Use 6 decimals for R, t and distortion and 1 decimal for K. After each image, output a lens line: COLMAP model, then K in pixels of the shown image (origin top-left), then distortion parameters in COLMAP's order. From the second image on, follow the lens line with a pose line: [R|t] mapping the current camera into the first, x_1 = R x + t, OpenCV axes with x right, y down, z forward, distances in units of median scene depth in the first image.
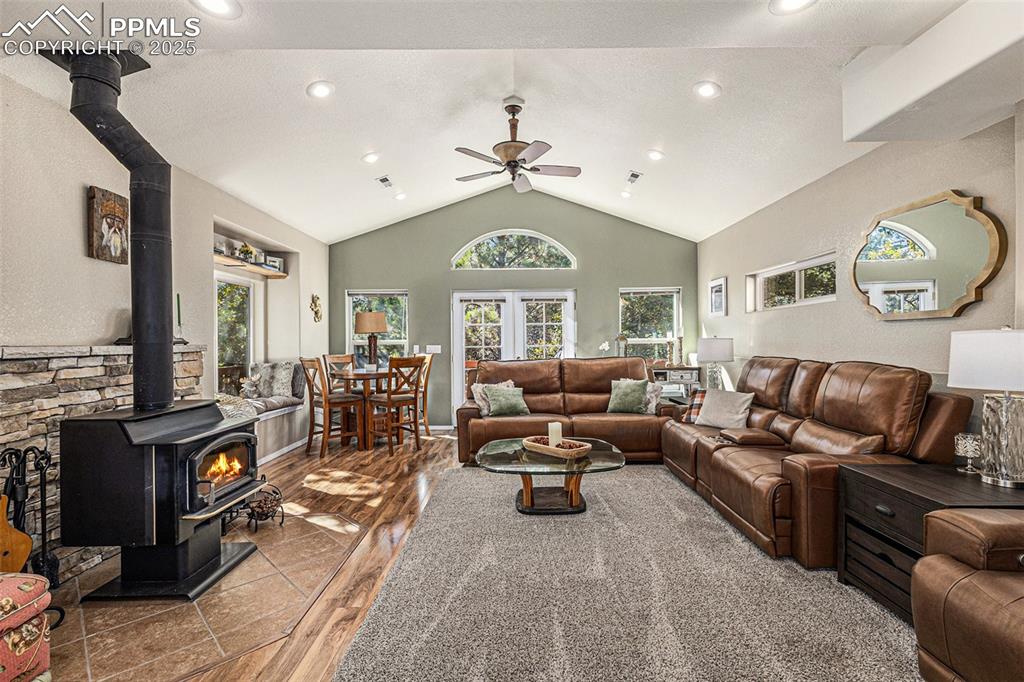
lens RADIAL K [[469.2, 0, 515.7], [0, 469.2, 344.6], [0, 0, 1]] dist [0.004390, -0.003853]
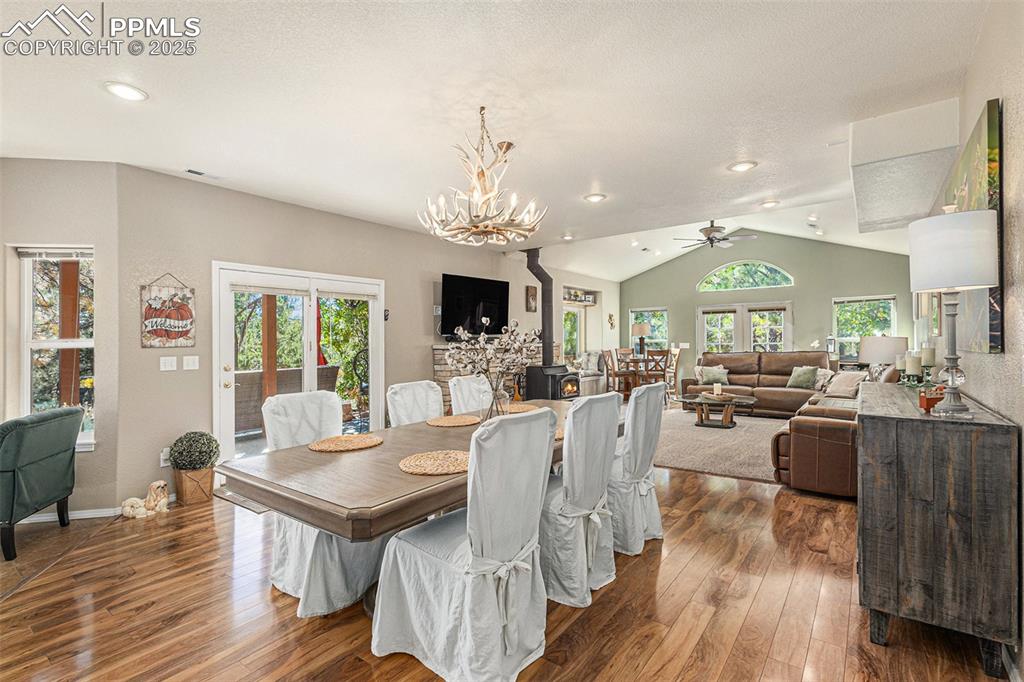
lens RADIAL K [[469.2, 0, 515.7], [0, 469.2, 344.6], [0, 0, 1]] dist [0.004390, -0.003853]
pose [[0.797043, 0.001806, -0.603919, 0.450421], [0.001588, 0.999986, 0.005087, -0.002662], [0.603920, -0.005014, 0.797029, -0.787946]]
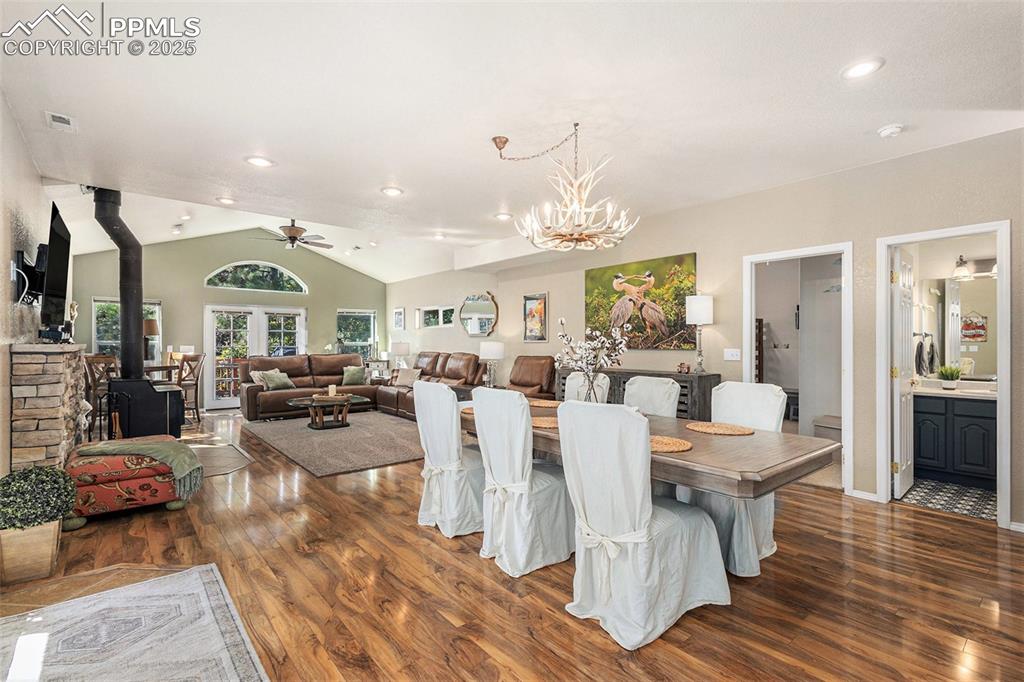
lens RADIAL K [[469.2, 0, 515.7], [0, 469.2, 344.6], [0, 0, 1]] dist [0.004390, -0.003853]
pose [[0.766270, 0.008277, 0.642465, -0.455148], [-0.003940, 0.999959, -0.008184, 0.007758], [-0.642506, 0.003740, 0.766271, -0.773231]]
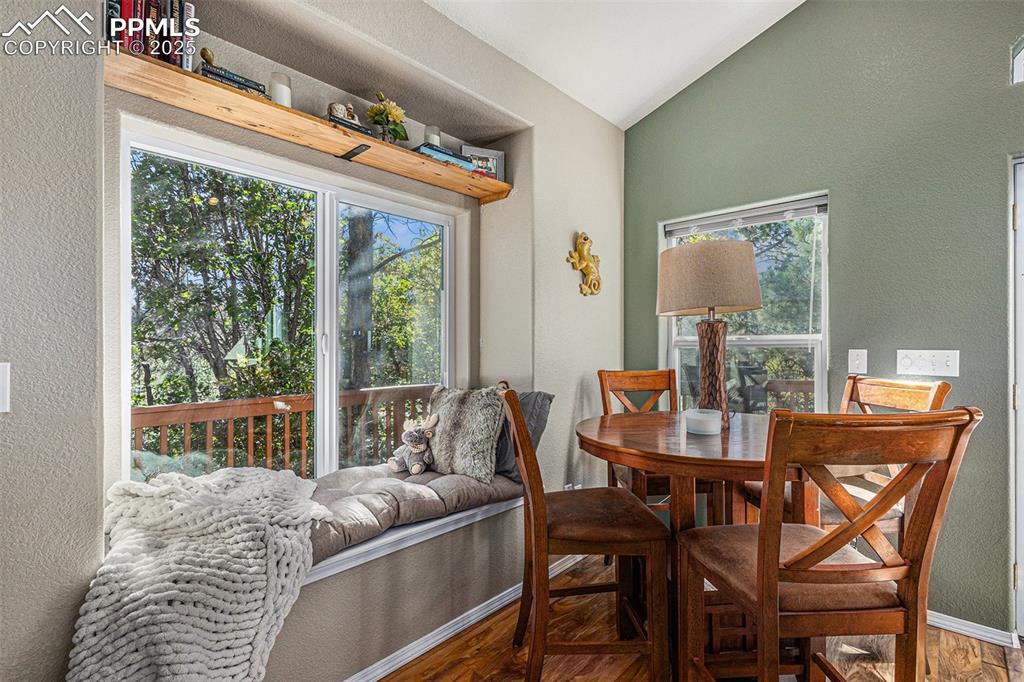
lens RADIAL K [[469.2, 0, 515.7], [0, 469.2, 344.6], [0, 0, 1]] dist [0.004390, -0.003853]
pose [[0.731268, 0.002254, -0.682086, -0.233582], [-0.010872, 0.999906, -0.008351, 0.002845], [0.682003, 0.013523, 0.731224, 0.856905]]
